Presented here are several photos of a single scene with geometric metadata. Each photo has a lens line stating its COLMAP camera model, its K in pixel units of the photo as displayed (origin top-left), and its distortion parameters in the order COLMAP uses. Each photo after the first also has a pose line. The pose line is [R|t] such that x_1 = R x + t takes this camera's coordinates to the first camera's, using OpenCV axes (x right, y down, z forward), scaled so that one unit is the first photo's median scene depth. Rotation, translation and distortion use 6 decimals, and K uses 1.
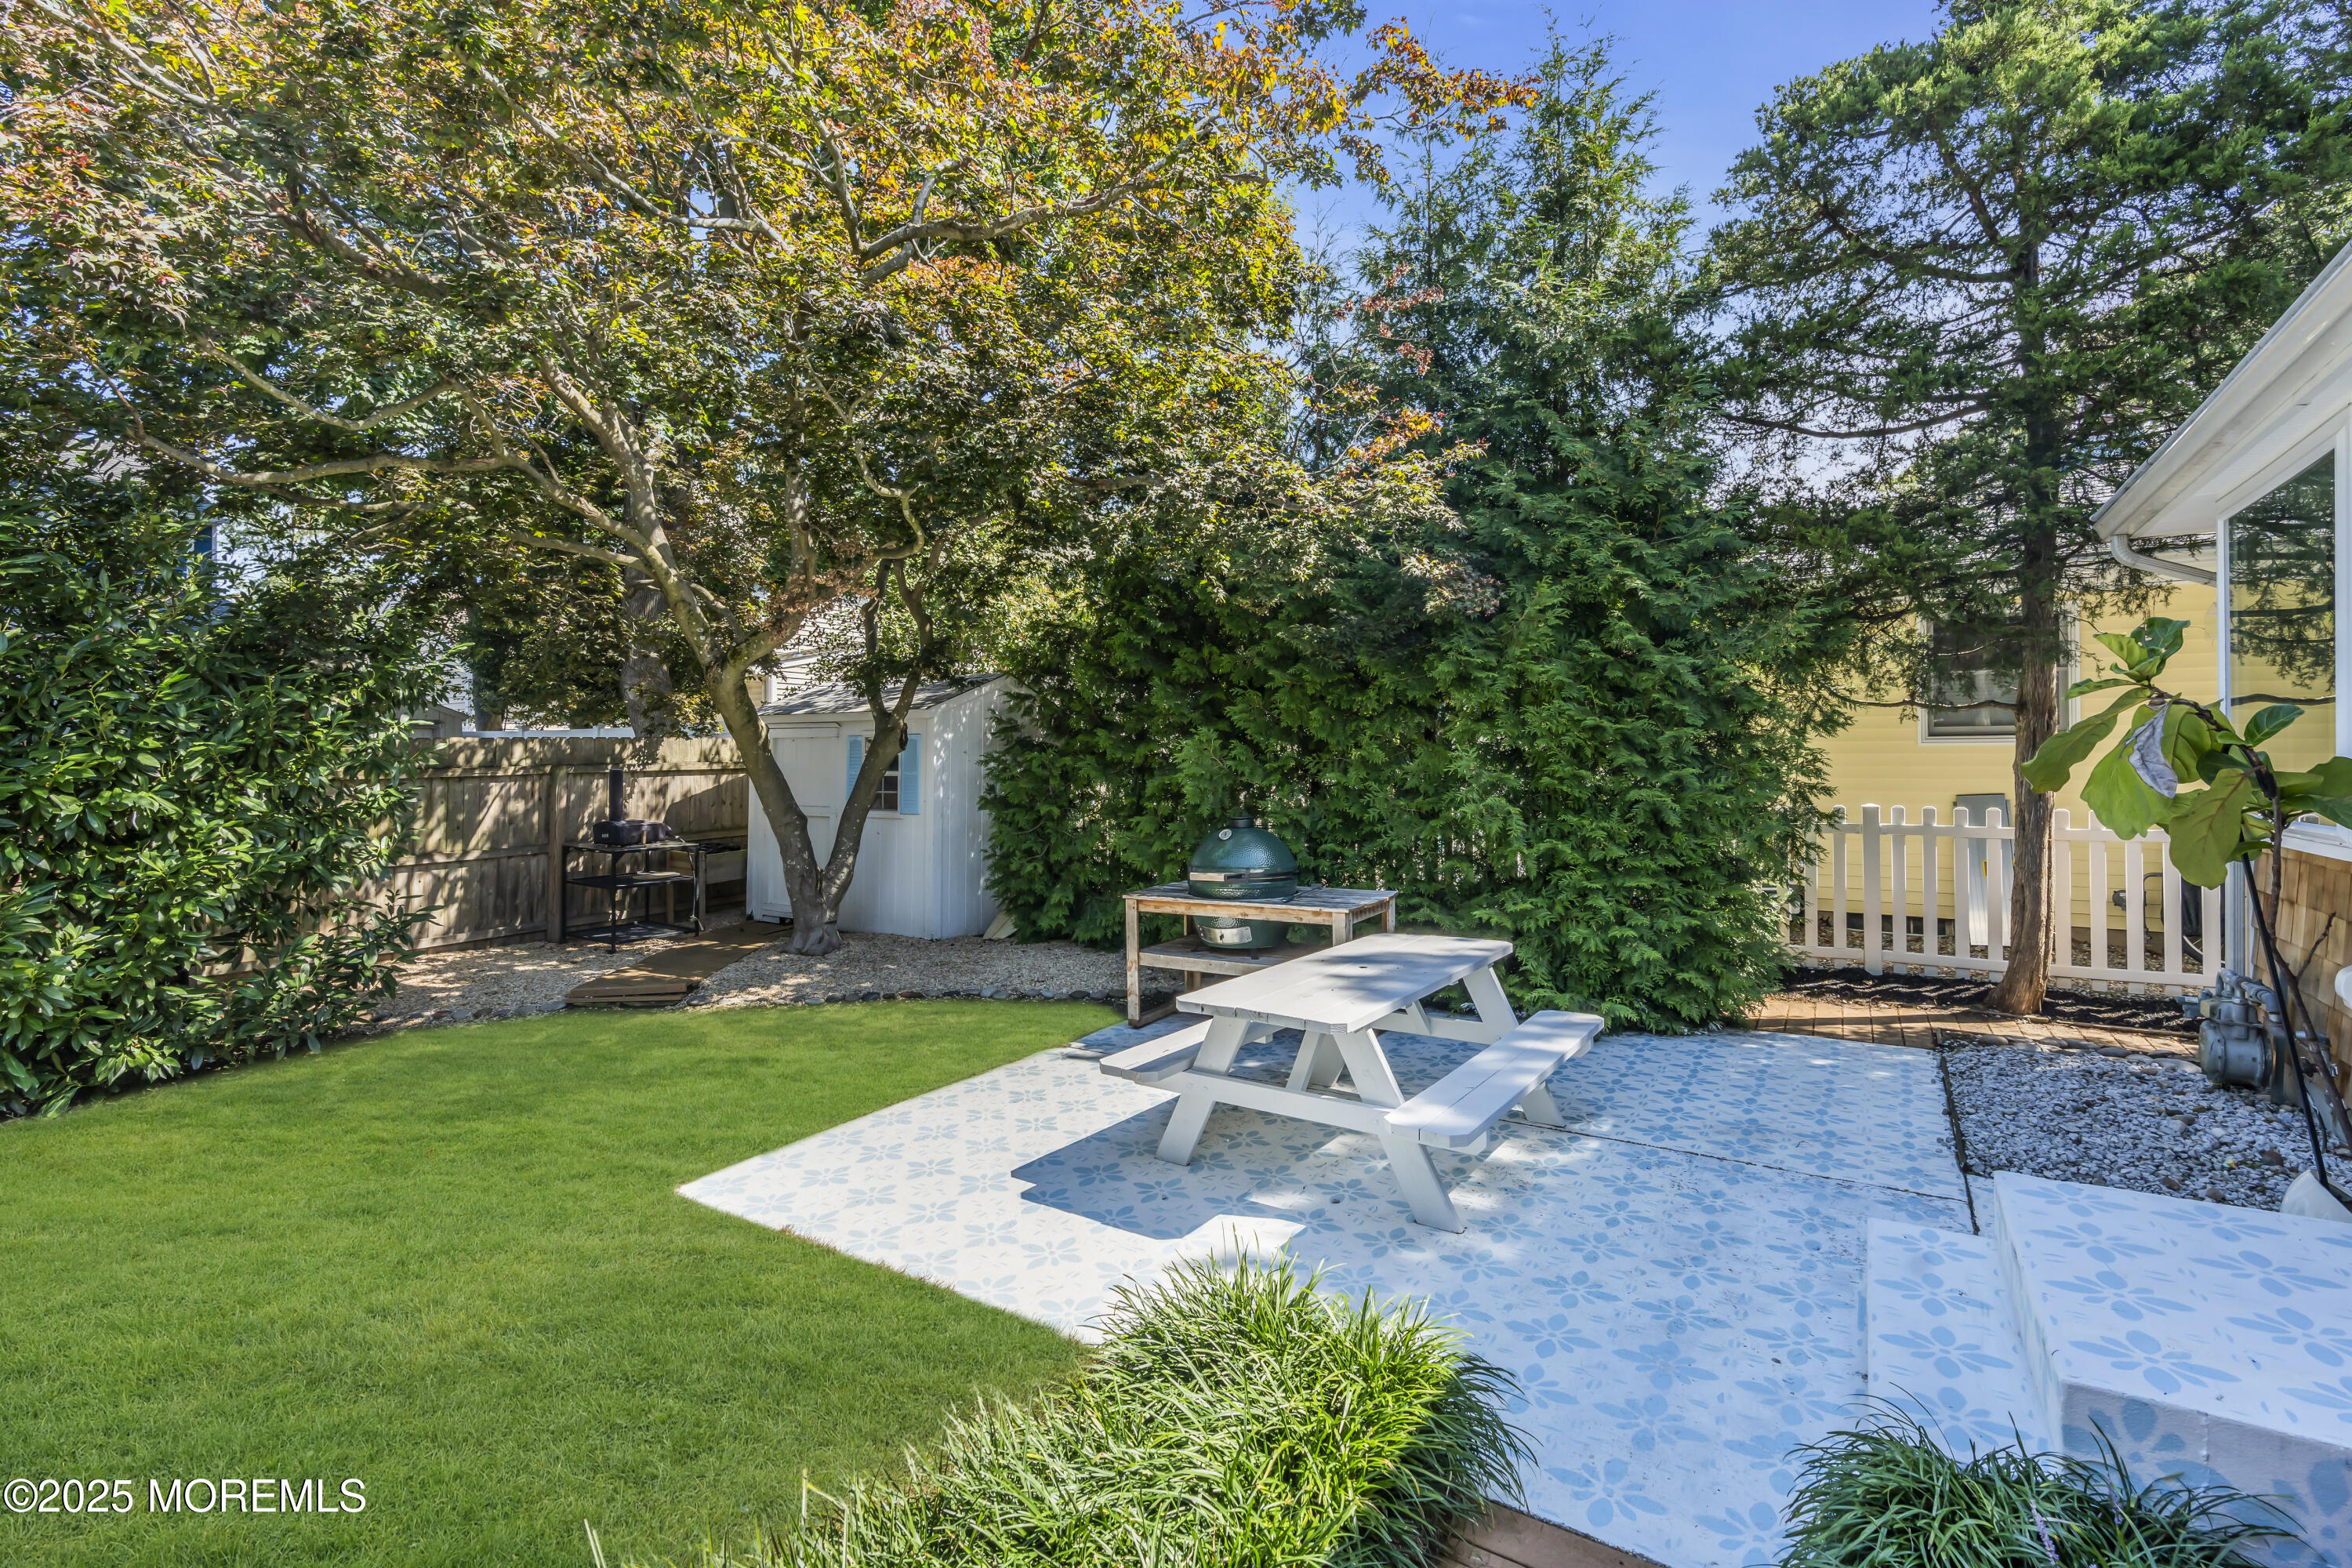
lens RADIAL K [[1073.9, 0, 1179.1], [0, 1073.9, 751.7], [0, 0, 1]] dist [-0.001693, 0.000621]
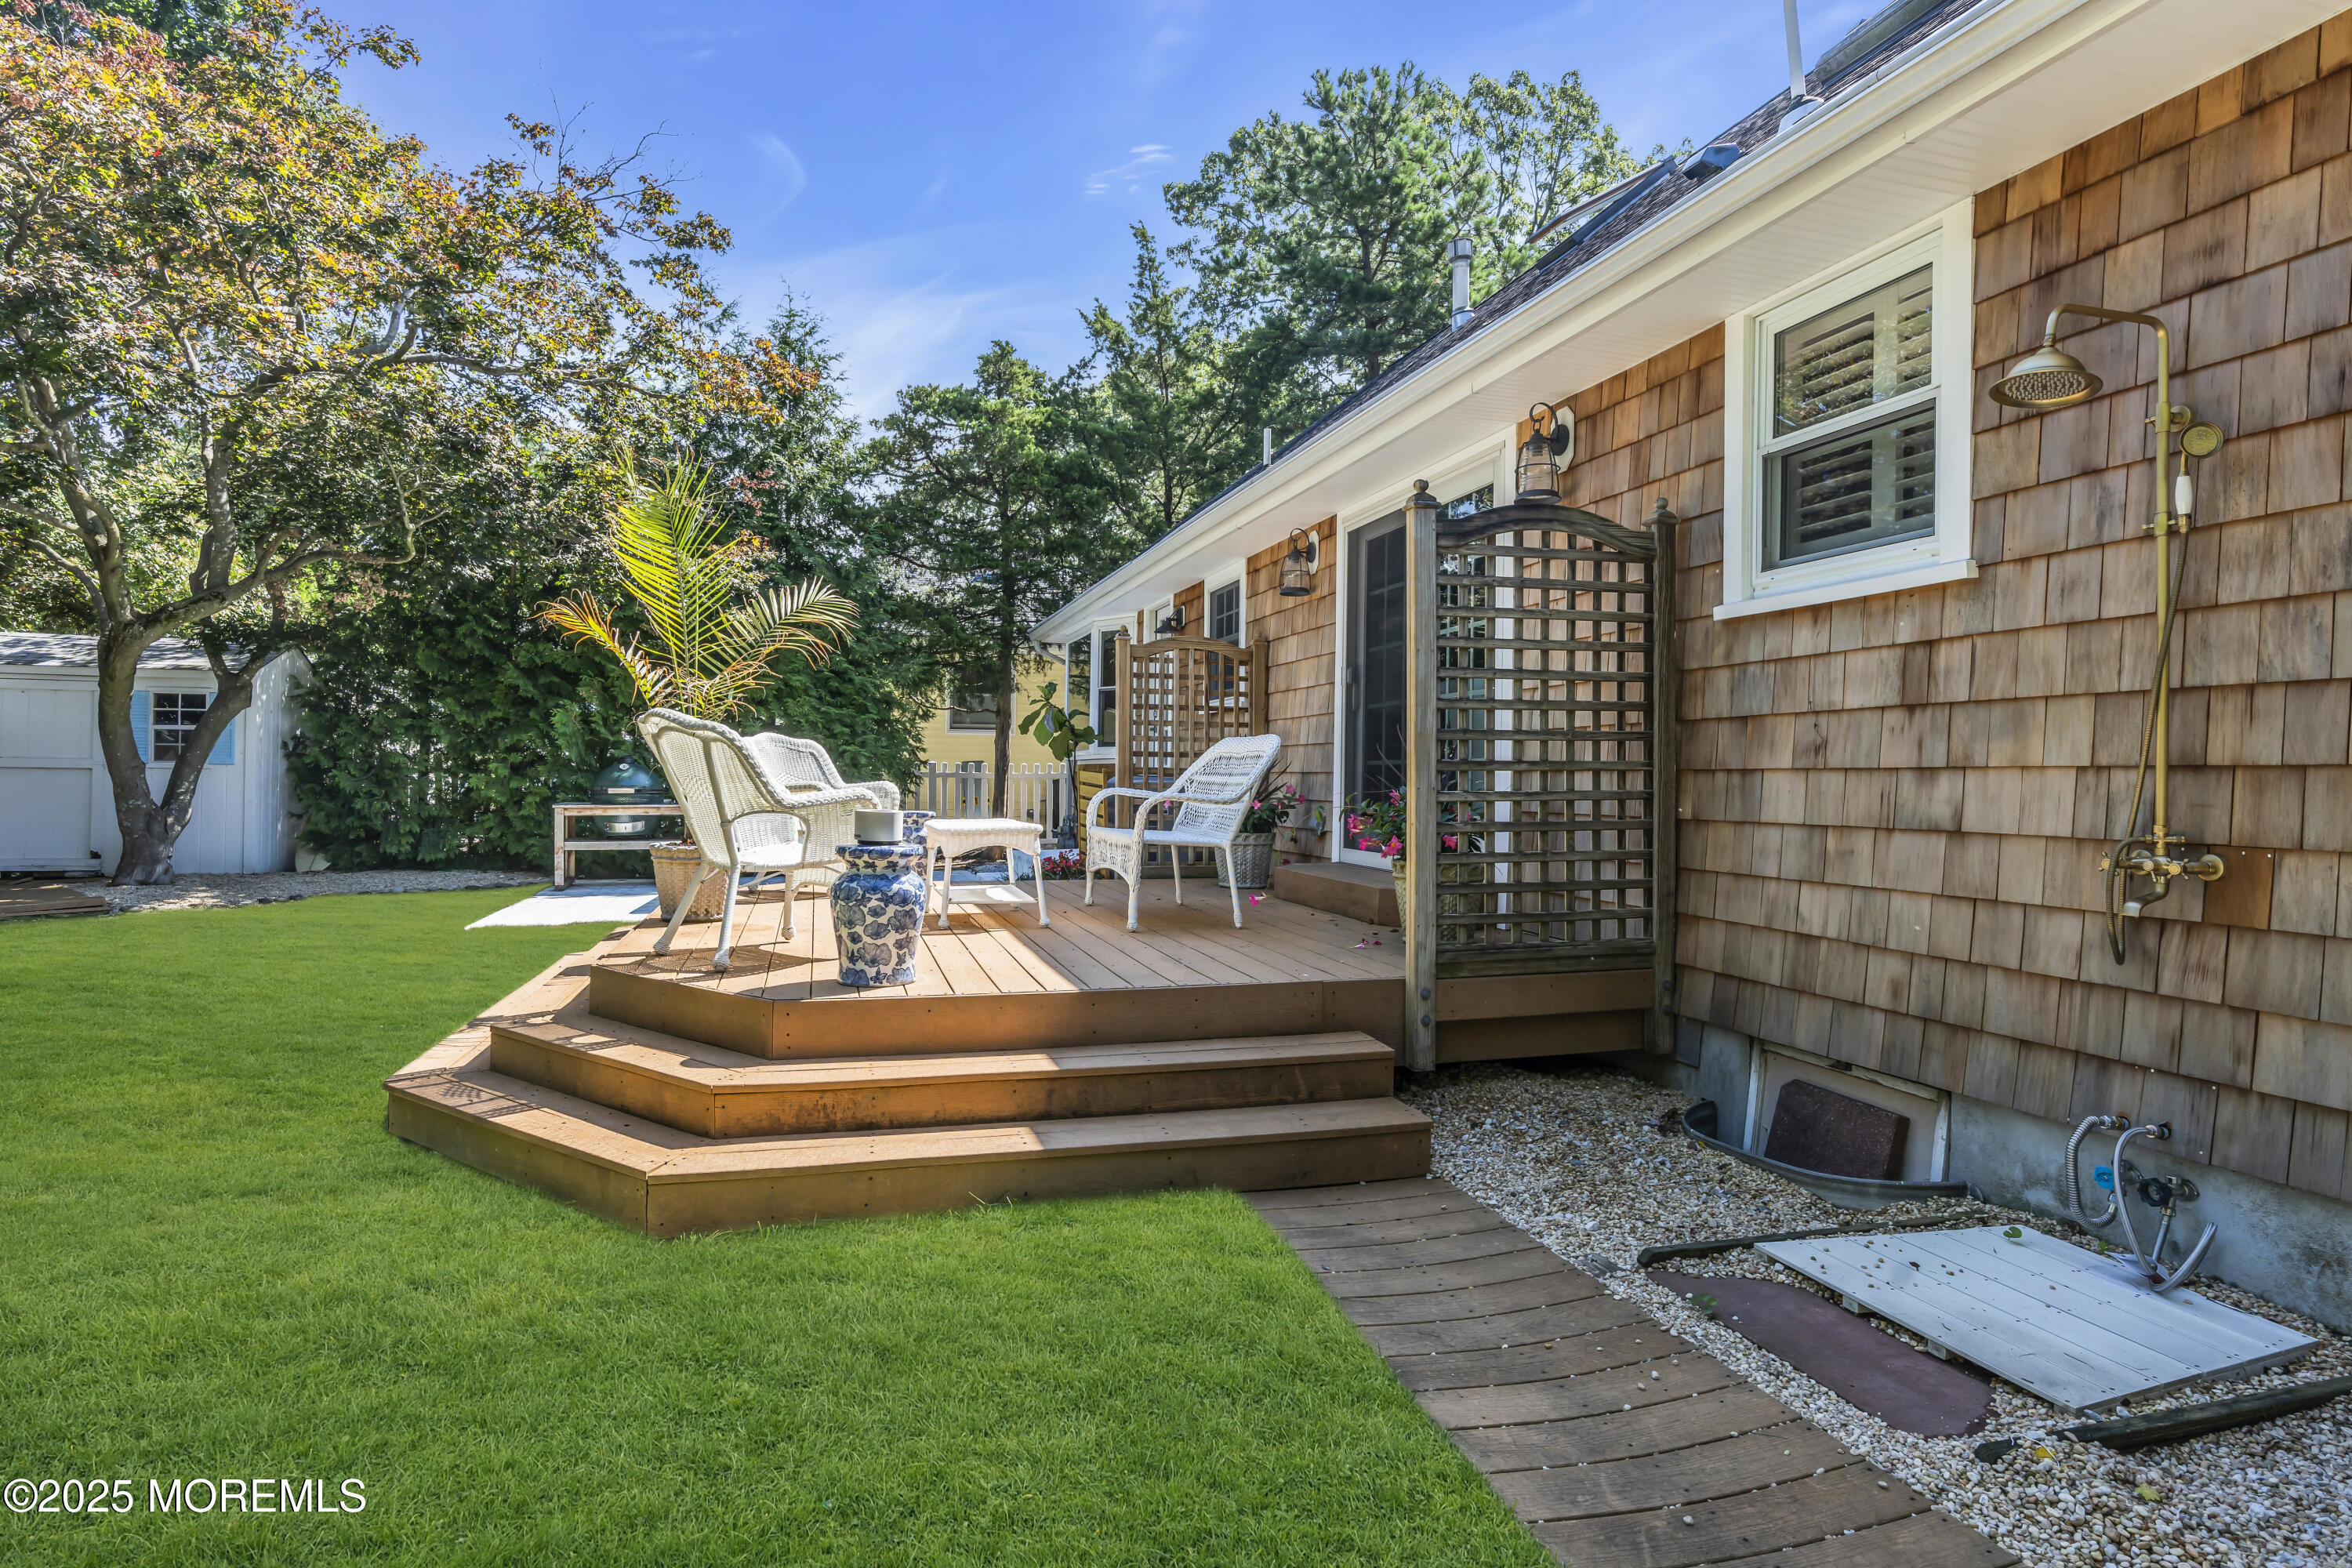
lens RADIAL K [[1244.3, 0, 1134.2], [0, 1244.3, 785.0], [0, 0, 1]] dist [0.002796, 0.000714]
pose [[0.683566, 0.007677, 0.729848, -0.793591], [-0.020302, 0.999758, 0.008499, 0.072185], [-0.729606, -0.020628, 0.683556, -0.844154]]
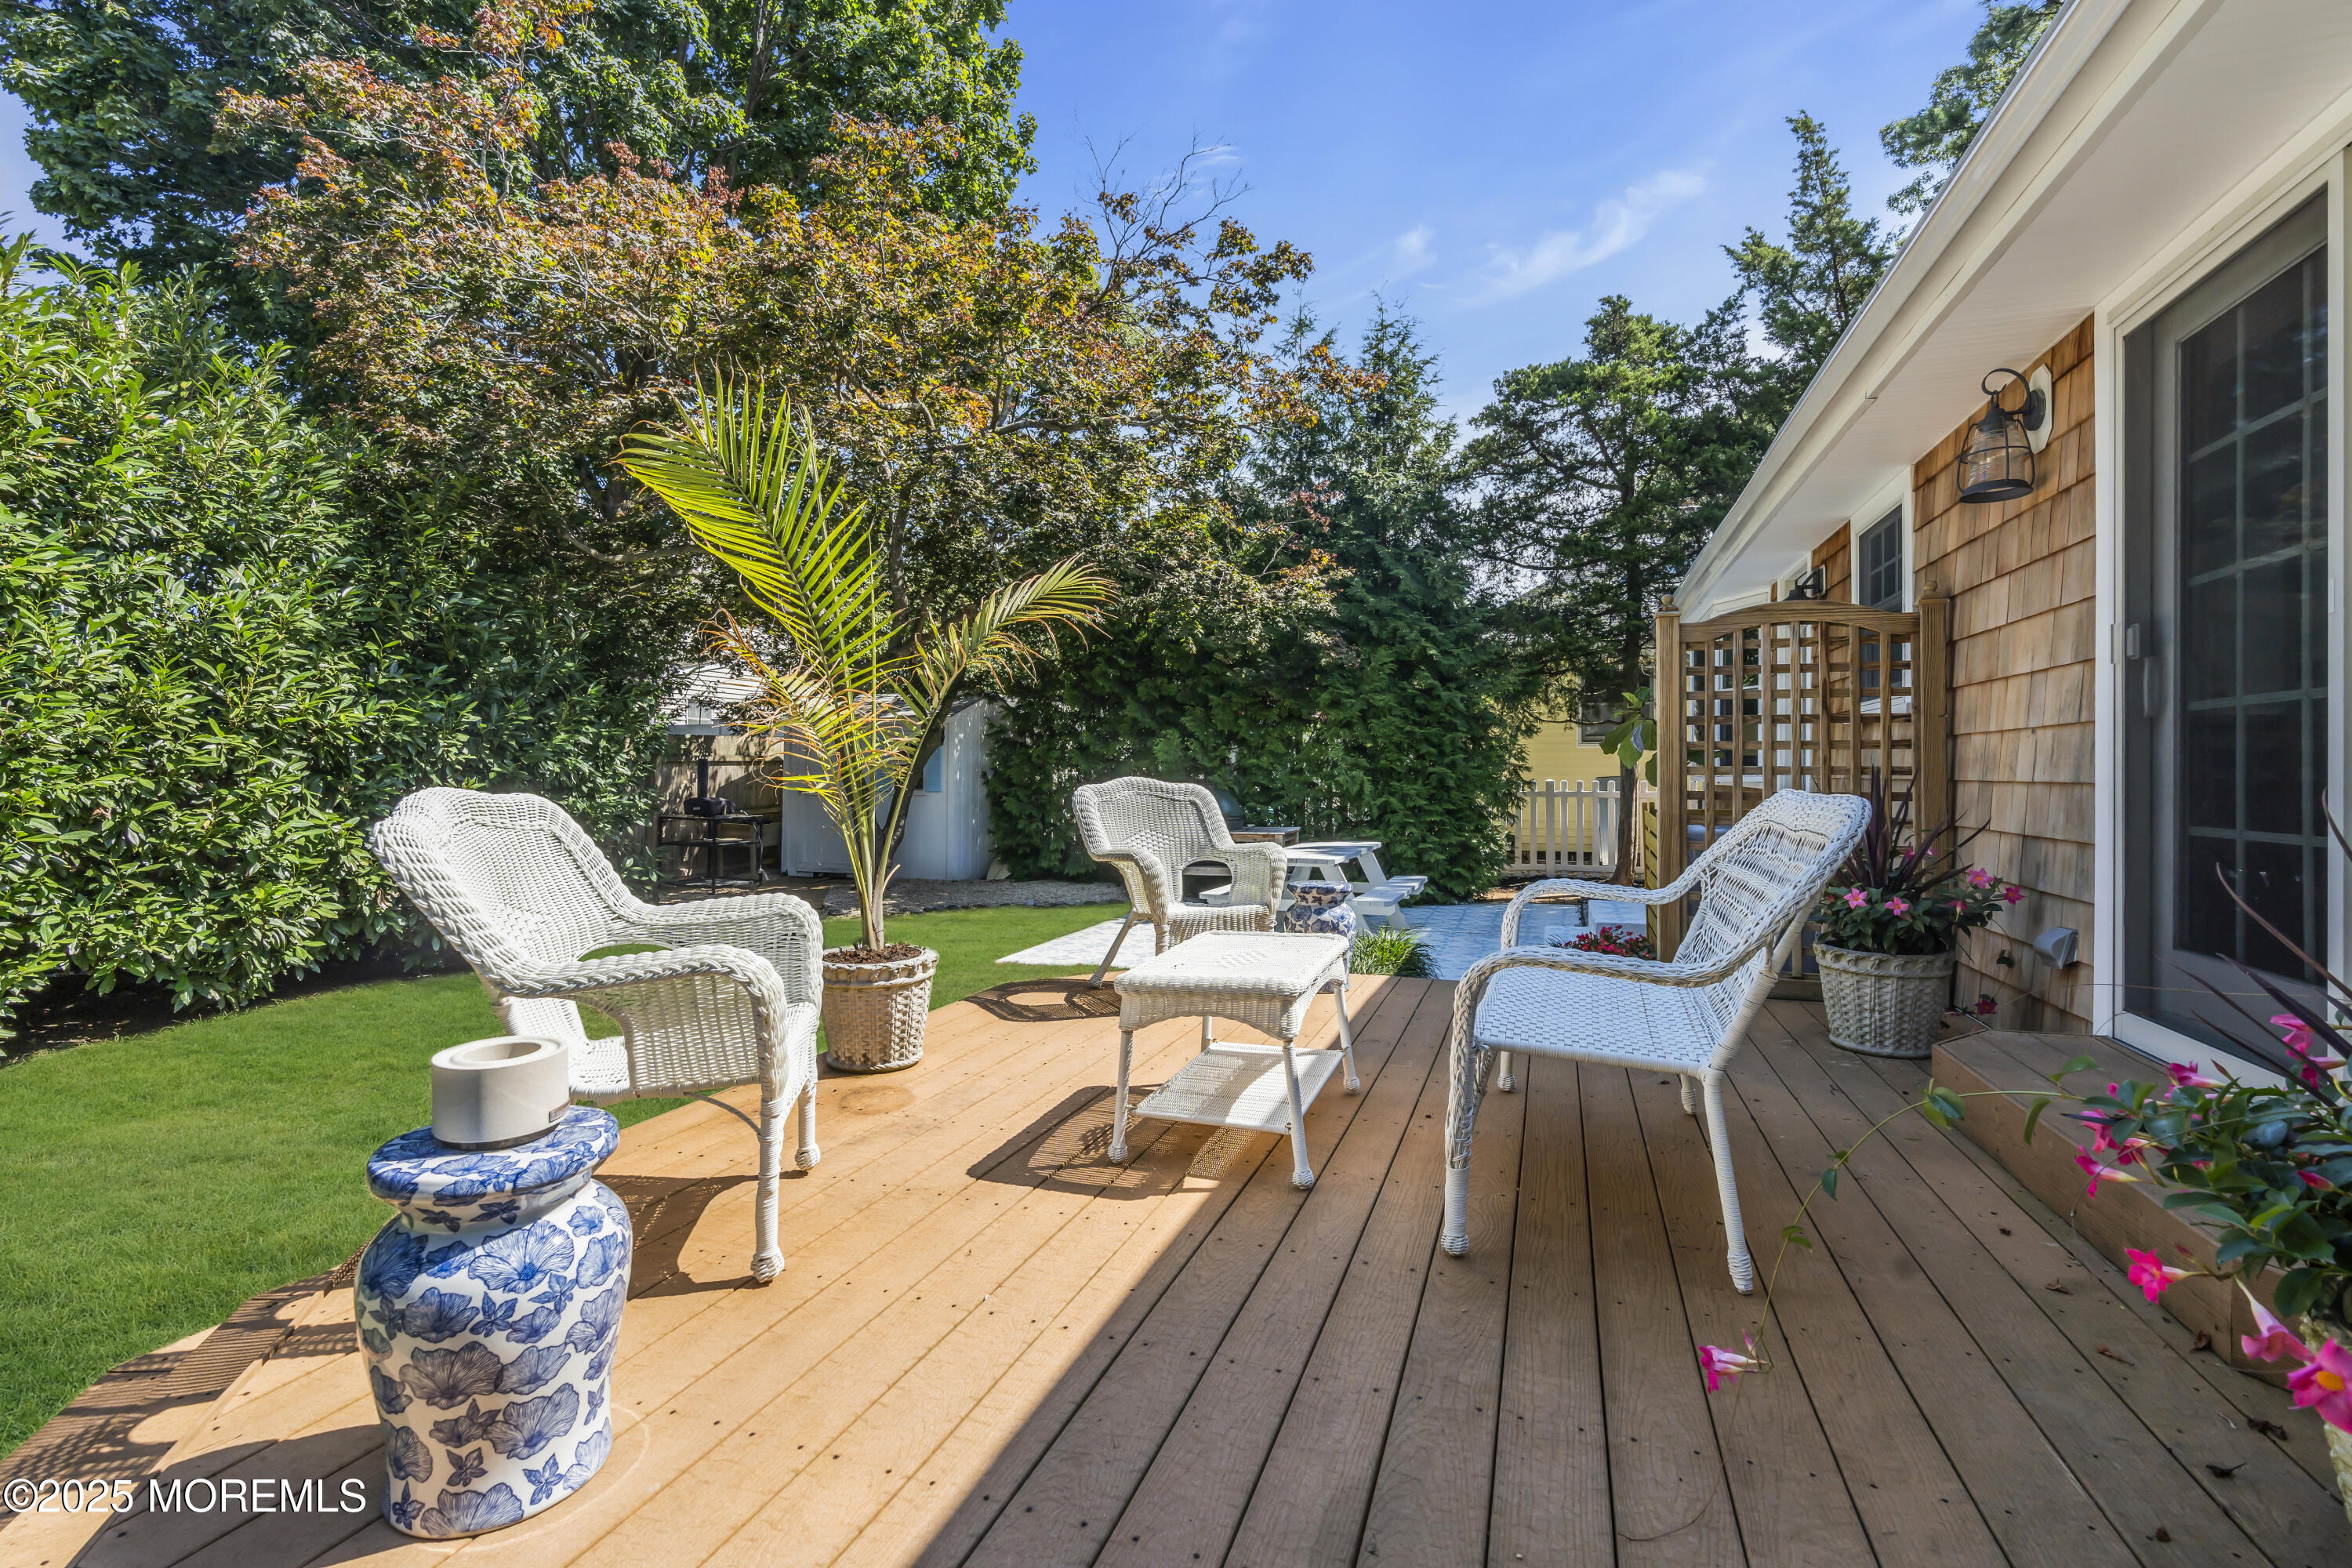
lens RADIAL K [[1048.7, 0, 1168.4], [0, 1048.7, 775.5], [0, 0, 1]] dist [-0.007401, 0.001374]
pose [[0.975870, 0.003474, 0.218325, -0.361387], [-0.005222, 0.999959, 0.007427, 0.036530], [-0.218290, -0.008388, 0.975848, -0.573449]]
